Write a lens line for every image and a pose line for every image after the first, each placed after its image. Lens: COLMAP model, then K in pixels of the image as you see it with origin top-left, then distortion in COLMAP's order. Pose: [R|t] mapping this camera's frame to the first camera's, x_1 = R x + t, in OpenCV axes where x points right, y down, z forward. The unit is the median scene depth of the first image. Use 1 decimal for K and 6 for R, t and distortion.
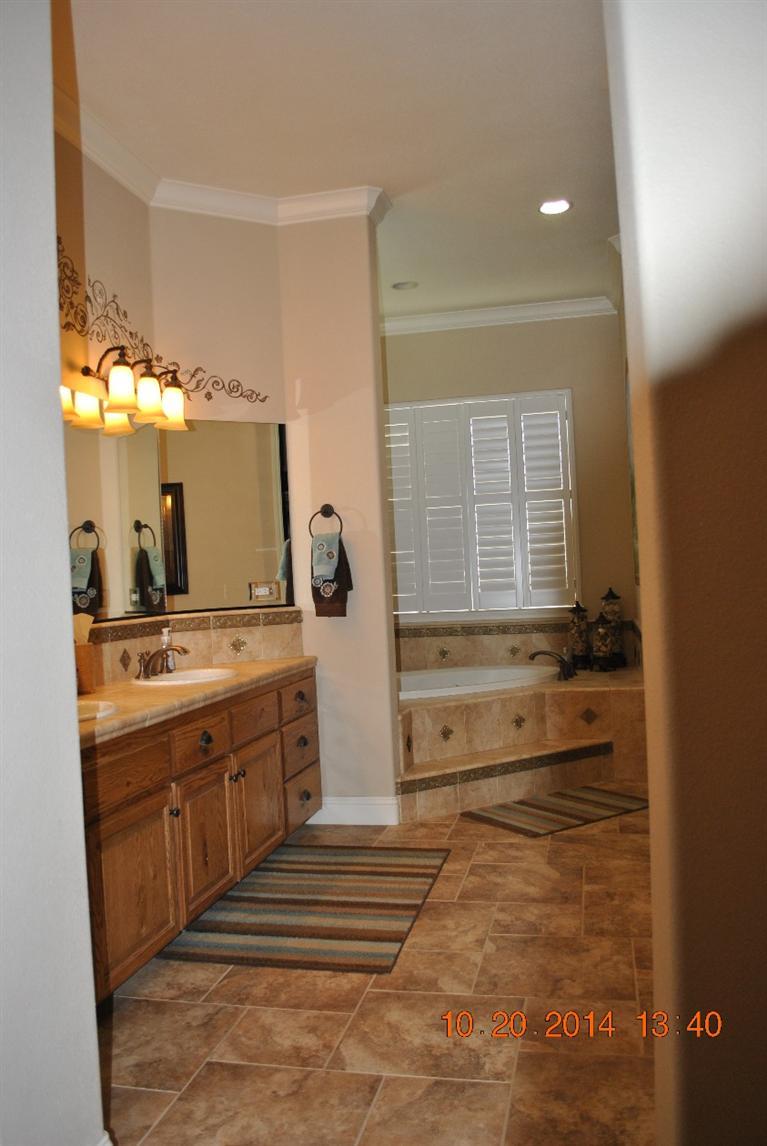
lens RADIAL K [[930.8, 0, 383.5], [0, 930.8, 573.0], [0, 0, 1]] dist [-0.077918, -0.007560]
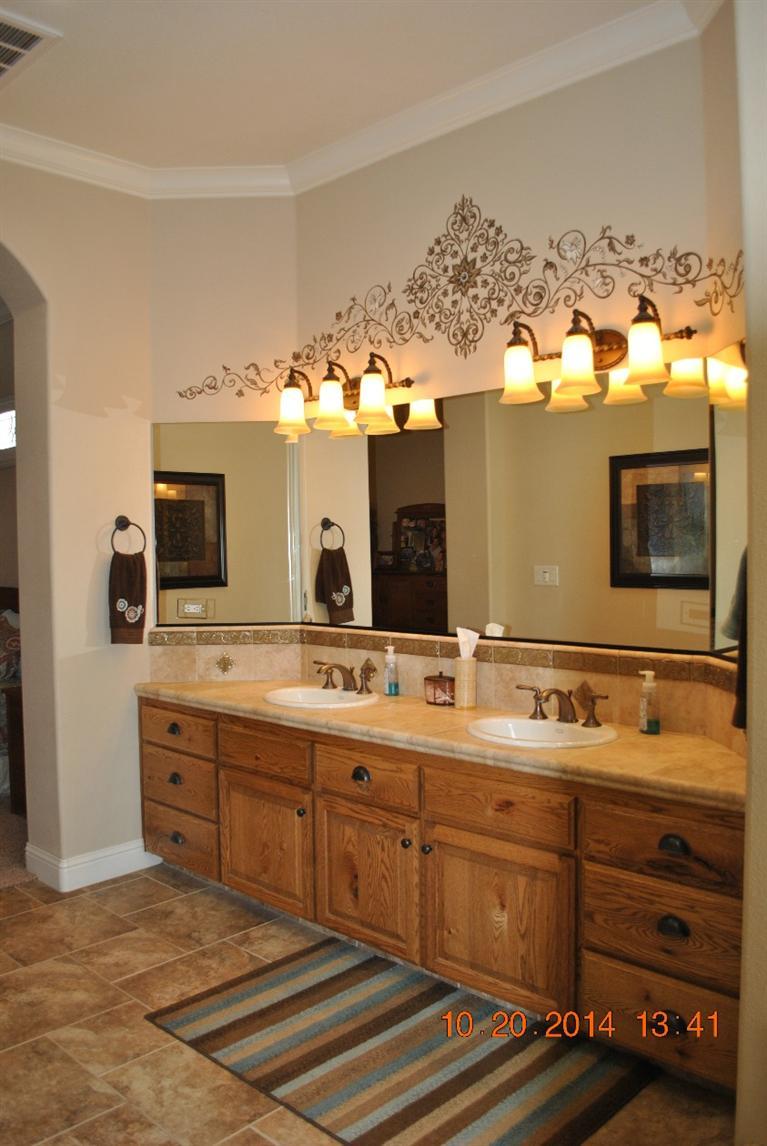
lens RADIAL K [[930.8, 0, 383.5], [0, 930.8, 573.0], [0, 0, 1]] dist [-0.077918, -0.007560]
pose [[-0.519097, 0.071734, -0.851700, 0.585332], [0.027585, 0.997359, 0.067189, -0.085172], [0.854270, 0.011384, -0.519705, 1.505295]]
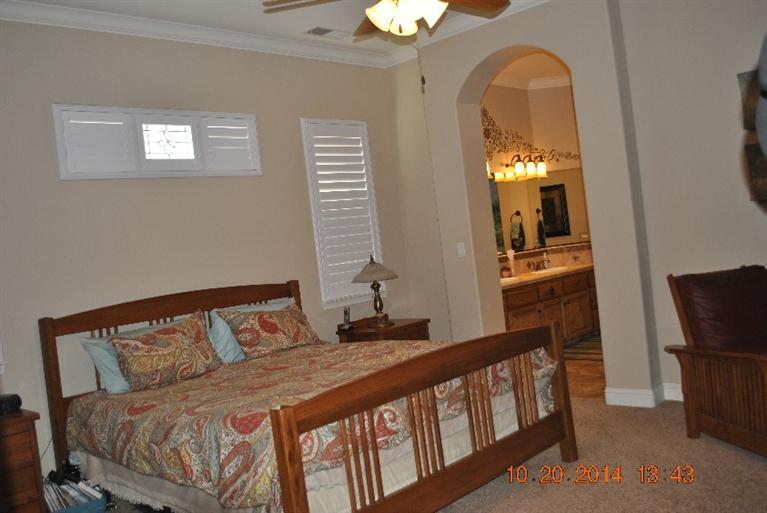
lens RADIAL K [[687.4, 0, 383.5], [0, 687.4, 256.5], [0, 0, 1]] dist [-0.002246, -0.000468]
pose [[0.849594, -0.039805, -0.525933, 0.519768], [0.076191, 0.995951, 0.047702, -0.075375], [0.521905, -0.080599, 0.849187, -1.167716]]
